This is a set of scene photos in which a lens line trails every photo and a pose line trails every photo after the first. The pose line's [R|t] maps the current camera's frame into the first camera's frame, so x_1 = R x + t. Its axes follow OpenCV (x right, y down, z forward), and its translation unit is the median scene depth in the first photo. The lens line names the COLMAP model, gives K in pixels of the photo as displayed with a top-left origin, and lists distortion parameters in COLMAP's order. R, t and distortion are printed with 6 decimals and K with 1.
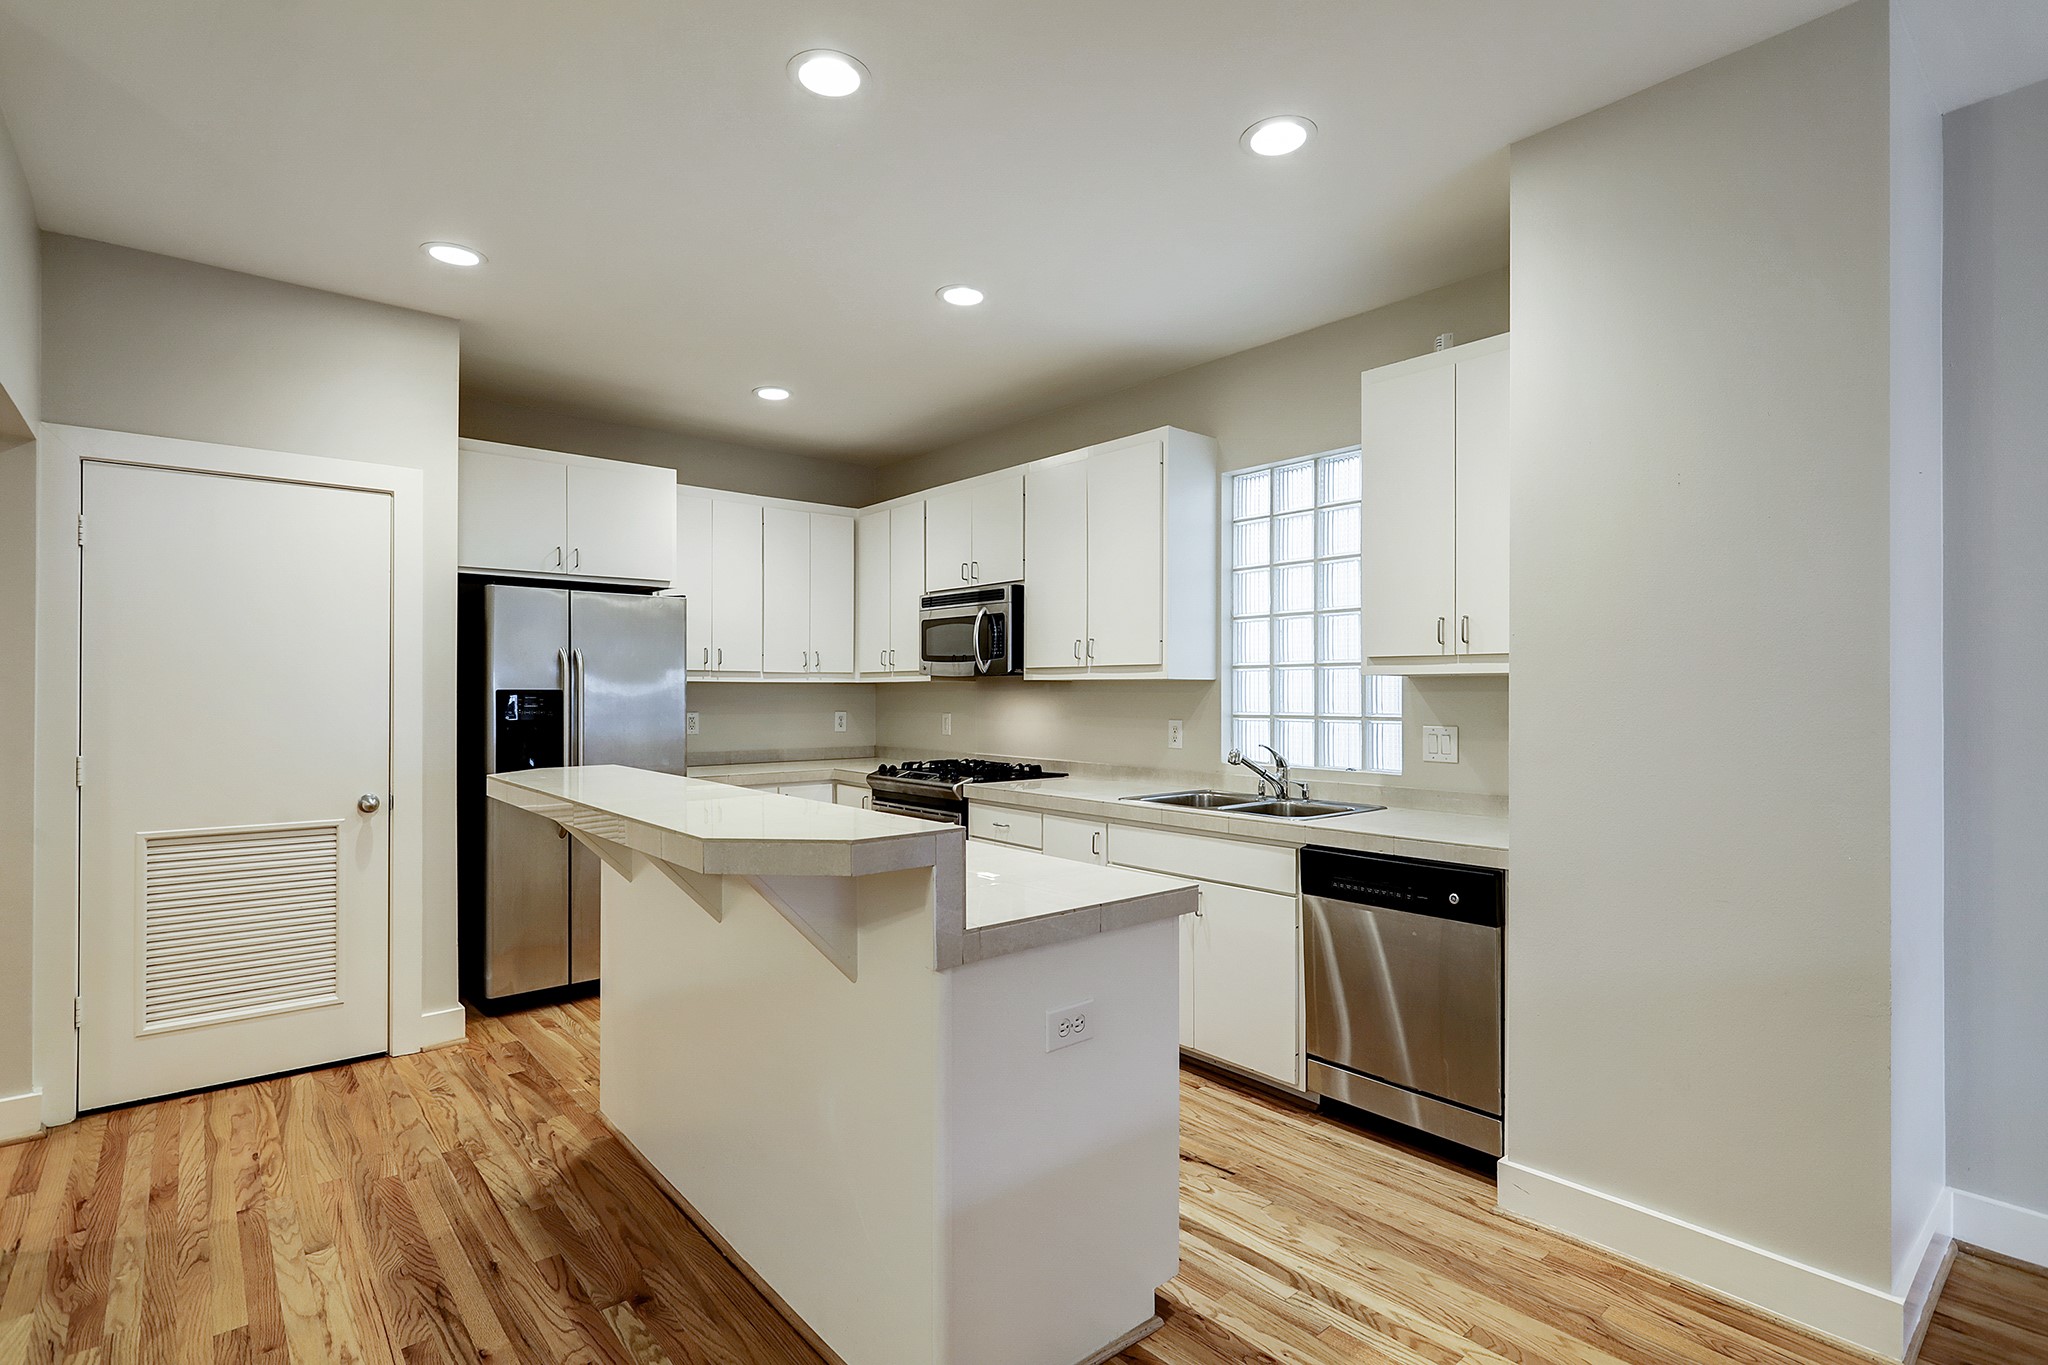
lens RADIAL K [[1029.2, 0, 1051.6], [0, 1029.2, 685.1], [0, 0, 1]] dist [-0.001522, -0.000370]
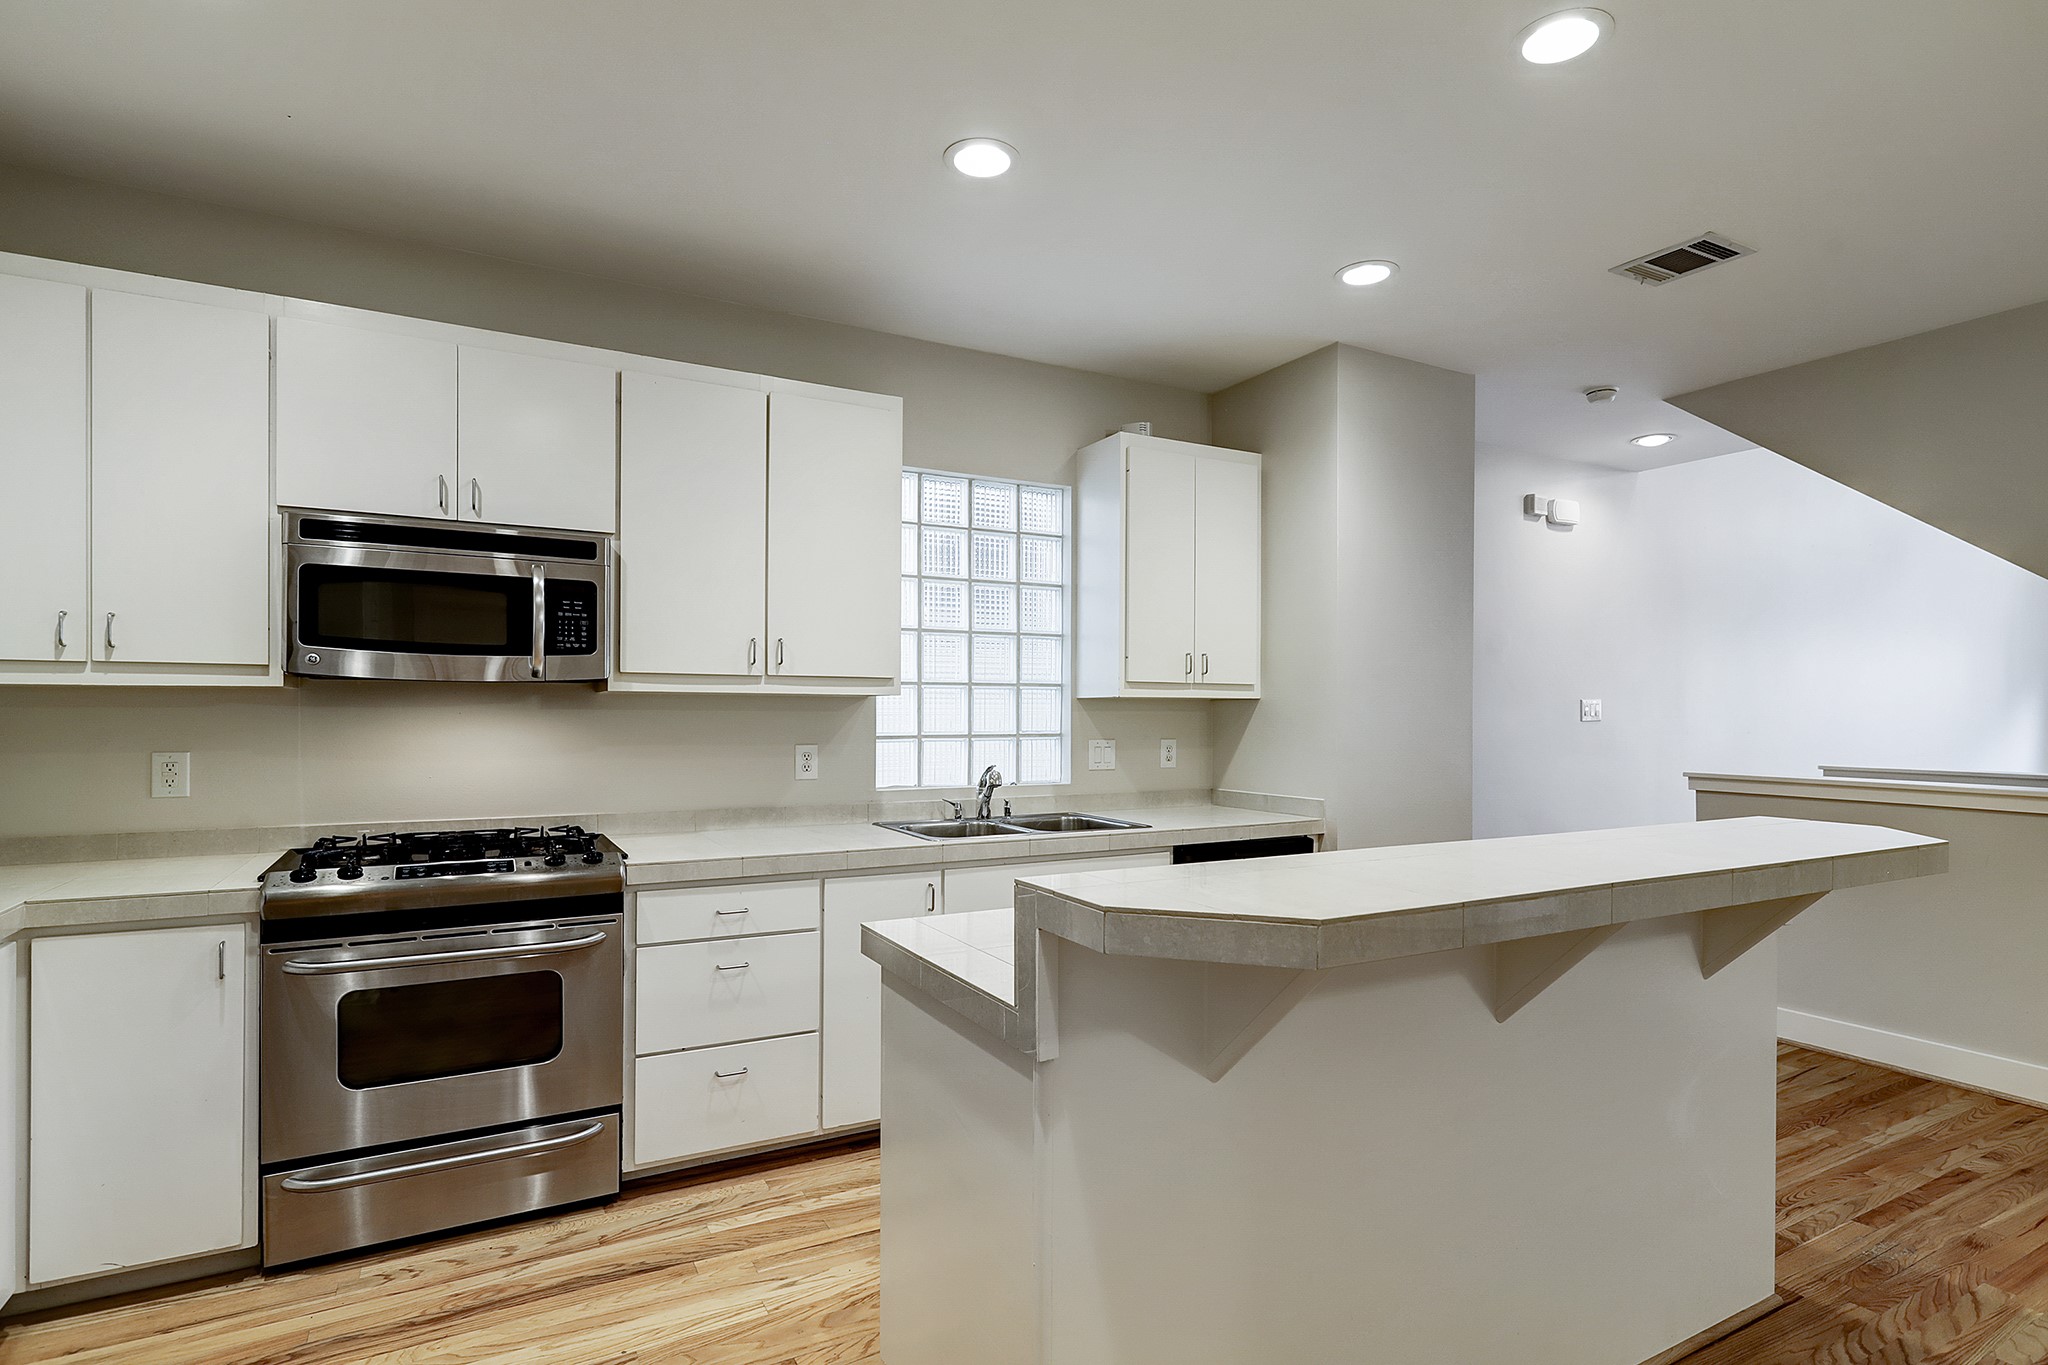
lens RADIAL K [[981.8, 0, 1020.0], [0, 981.8, 723.3], [0, 0, 1]] dist [-0.002600, -0.000384]
pose [[0.250994, -0.010962, 0.967926, -0.963936], [-0.008610, 0.999871, 0.013556, 0.007274], [-0.967950, -0.011736, 0.250868, 1.027440]]
